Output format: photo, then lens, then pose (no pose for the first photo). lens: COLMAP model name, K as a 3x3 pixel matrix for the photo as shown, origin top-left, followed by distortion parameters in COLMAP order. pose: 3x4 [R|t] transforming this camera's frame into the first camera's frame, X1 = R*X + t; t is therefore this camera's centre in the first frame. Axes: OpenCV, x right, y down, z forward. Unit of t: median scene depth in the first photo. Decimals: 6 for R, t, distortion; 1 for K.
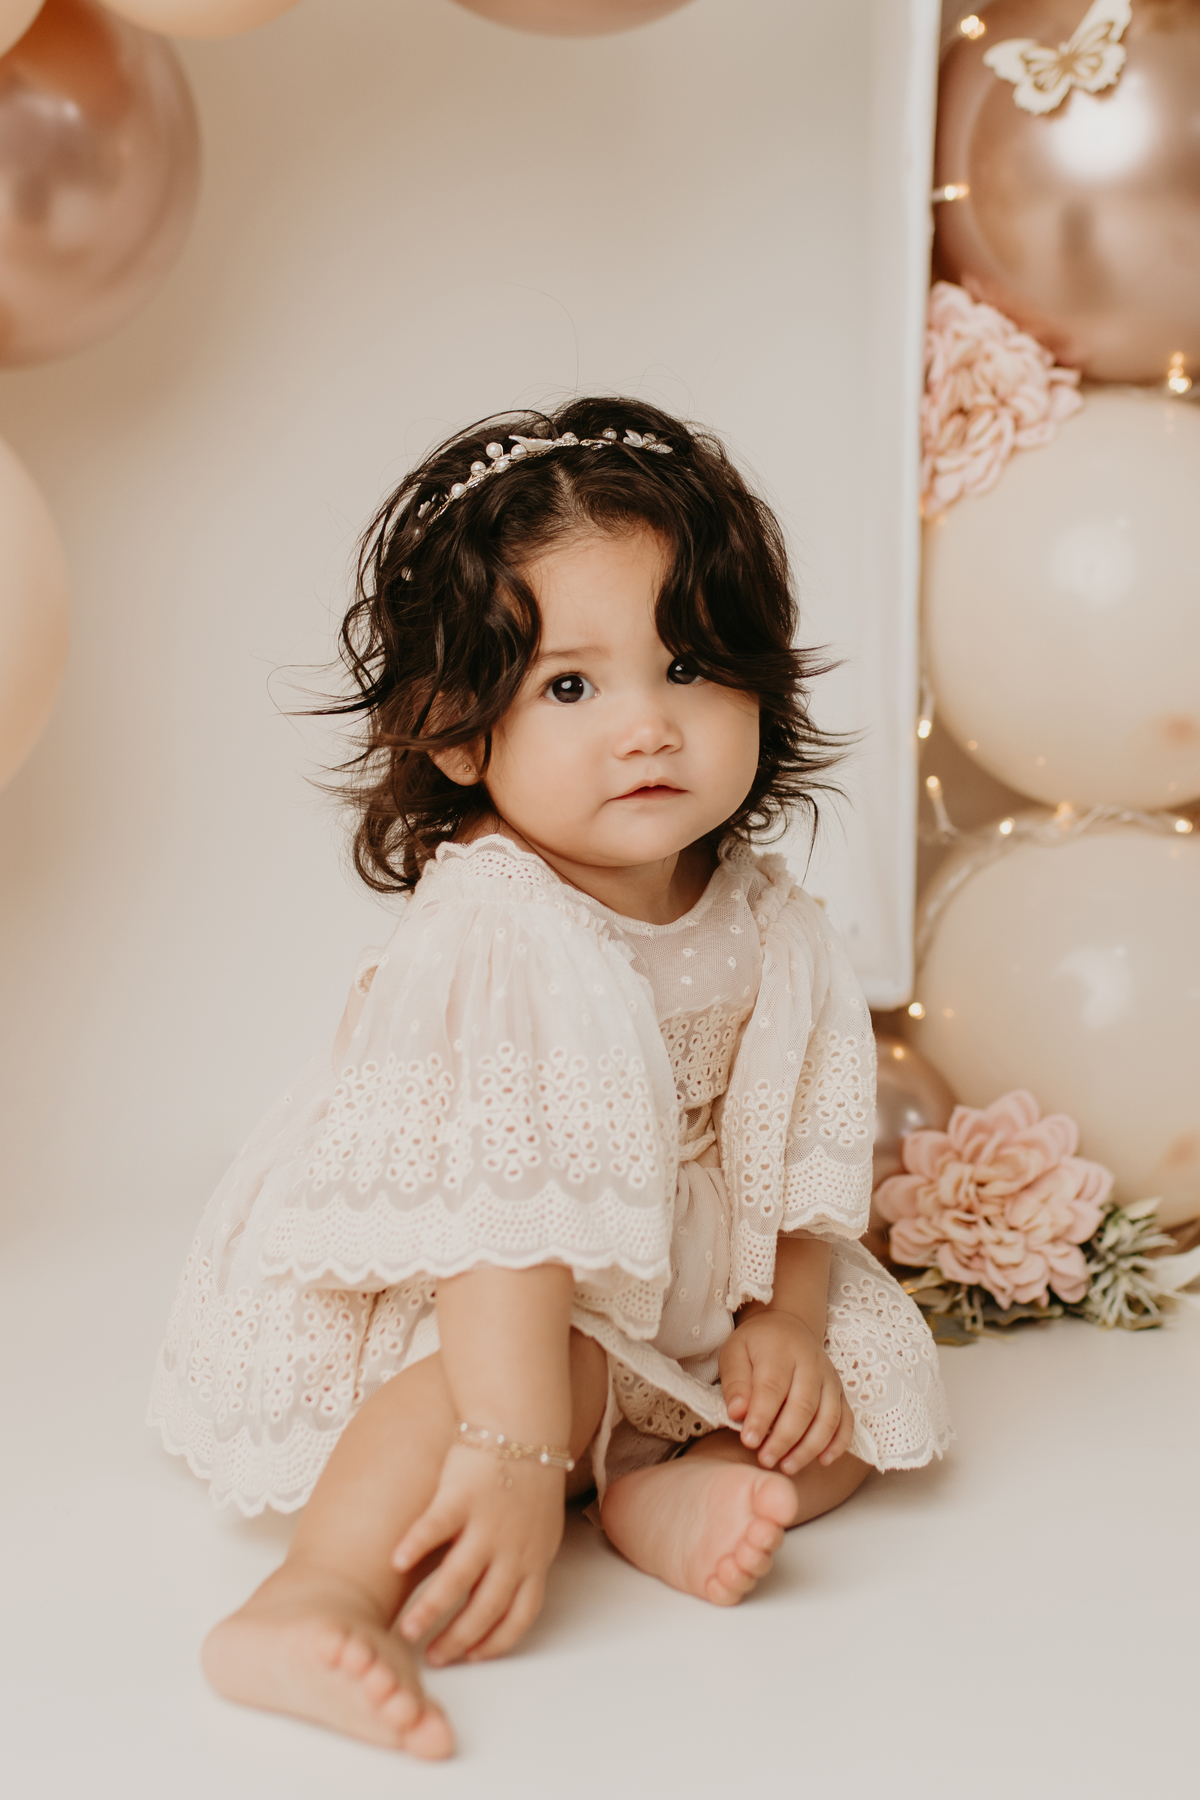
lens RADIAL K [[3491.4, 0, 649.1], [0, 3491.4, 903.4], [0, 0, 1]] dist [-0.031483, 0.056748]
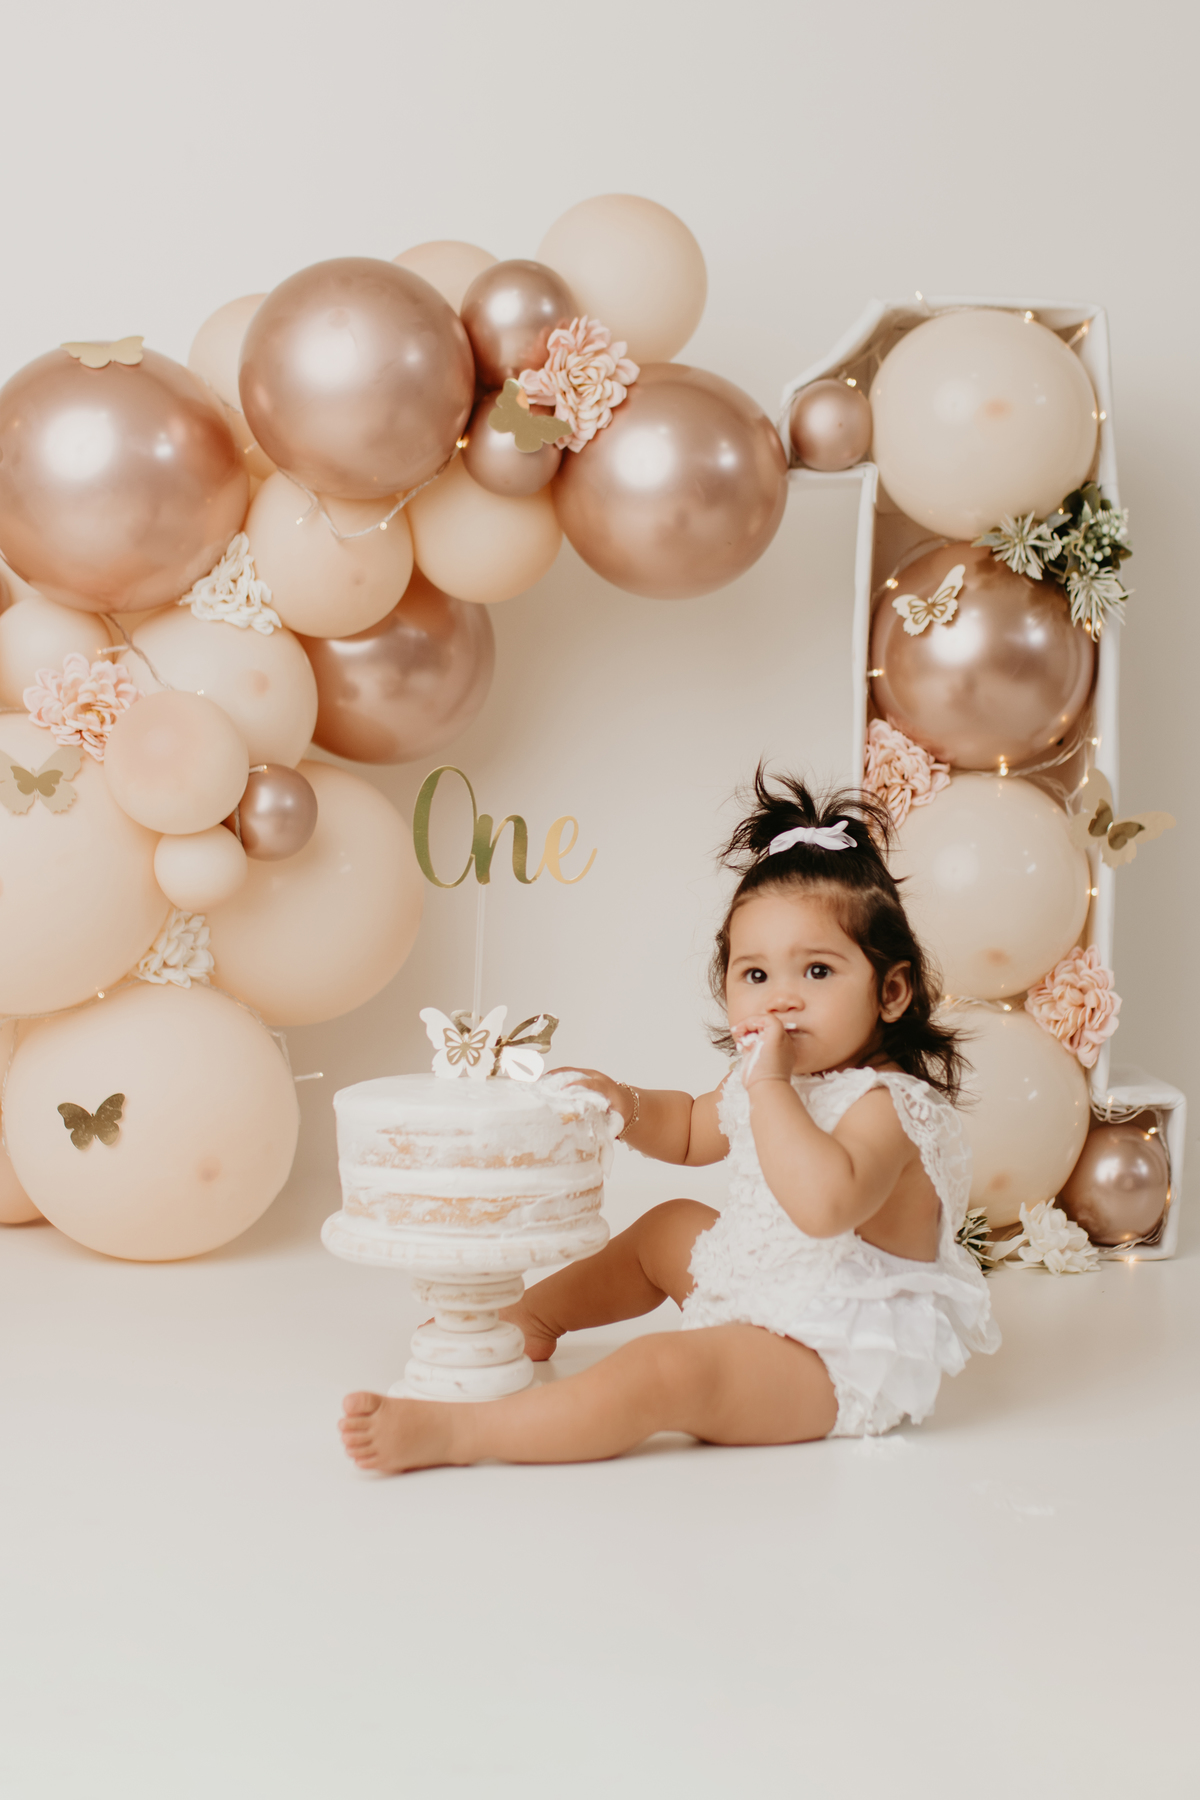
lens RADIAL K [[2952.5, 0, 622.3], [0, 2952.5, 937.4], [0, 0, 1]] dist [-0.001511, 0.105997]
pose [[0.989203, 0.004960, -0.146469, 0.185764], [-0.010708, 0.999202, -0.038482, 0.002982], [0.146161, 0.039635, 0.988466, -0.600131]]
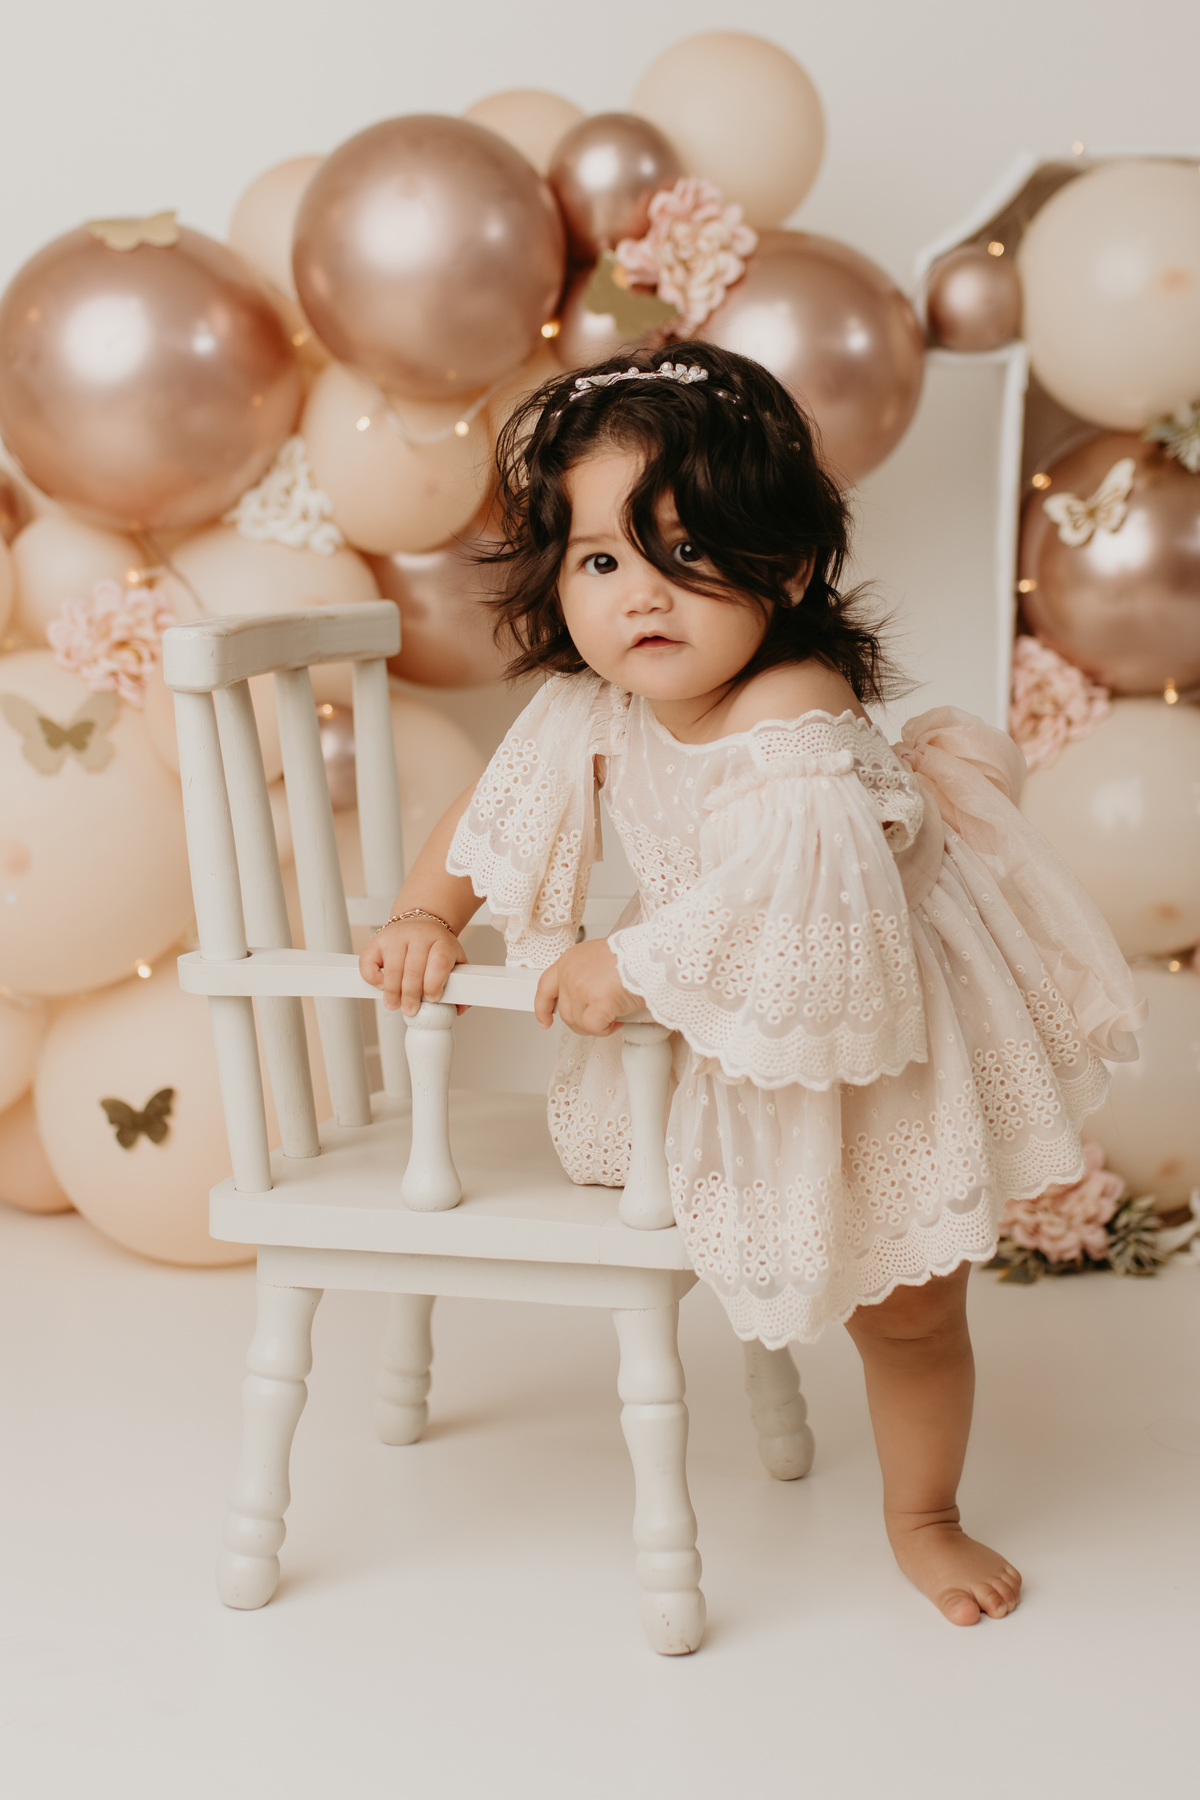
lens RADIAL K [[2810.8, 0, 570.7], [0, 2810.8, 913.5], [0, 0, 1]] dist [-0.003268, -0.060543]
pose [[0.987087, 0.001495, -0.160179, 0.087292], [0.002179, 0.999739, 0.022754, -0.079745], [0.160171, -0.022809, 0.986826, -0.347005]]
